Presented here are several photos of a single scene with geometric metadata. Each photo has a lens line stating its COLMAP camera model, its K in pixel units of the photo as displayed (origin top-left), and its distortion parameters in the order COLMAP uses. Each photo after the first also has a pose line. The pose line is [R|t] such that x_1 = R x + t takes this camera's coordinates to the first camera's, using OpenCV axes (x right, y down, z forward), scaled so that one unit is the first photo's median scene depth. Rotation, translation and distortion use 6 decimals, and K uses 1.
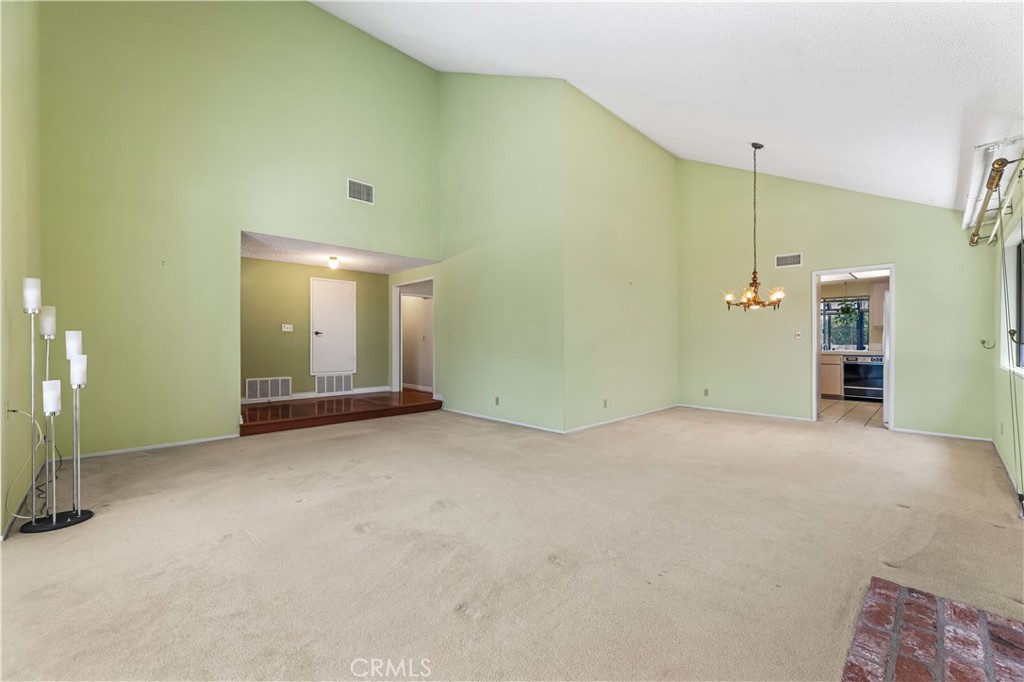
lens RADIAL K [[414.8, 0, 520.6], [0, 414.8, 342.6], [0, 0, 1]] dist [-0.000771, 0.000788]
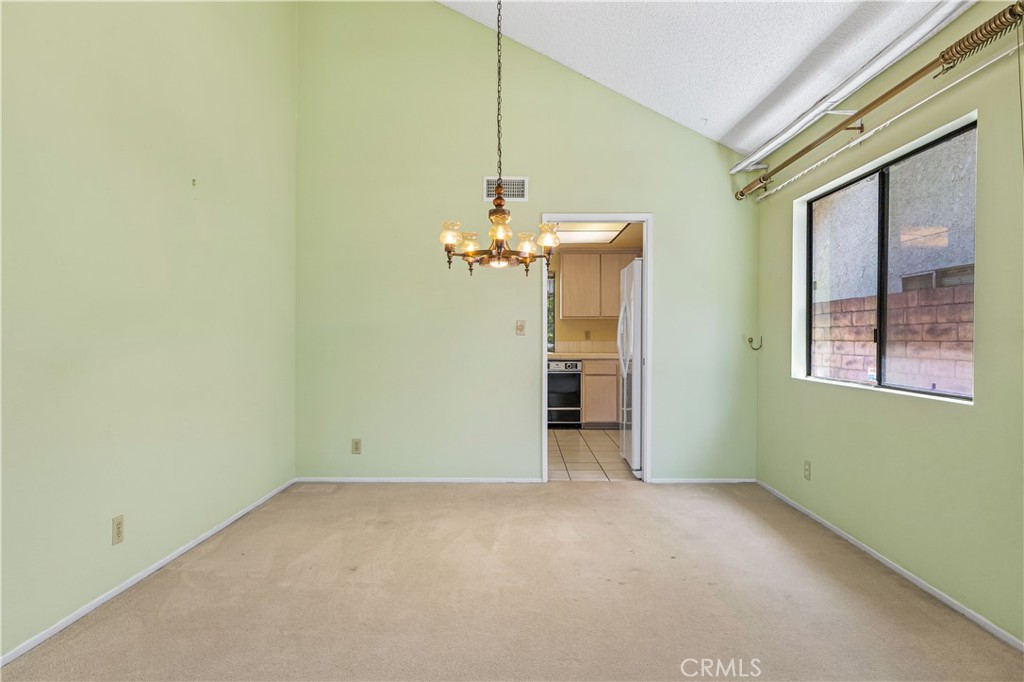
lens RADIAL K [[645.6, 0, 517.1], [0, 645.6, 337.1], [0, 0, 1]] dist [-0.000071, 0.000879]
pose [[0.706536, 0.002426, 0.707673, 0.070508], [0.000214, 0.999993, -0.003642, -0.002509], [-0.707677, 0.002724, 0.706531, 0.444227]]
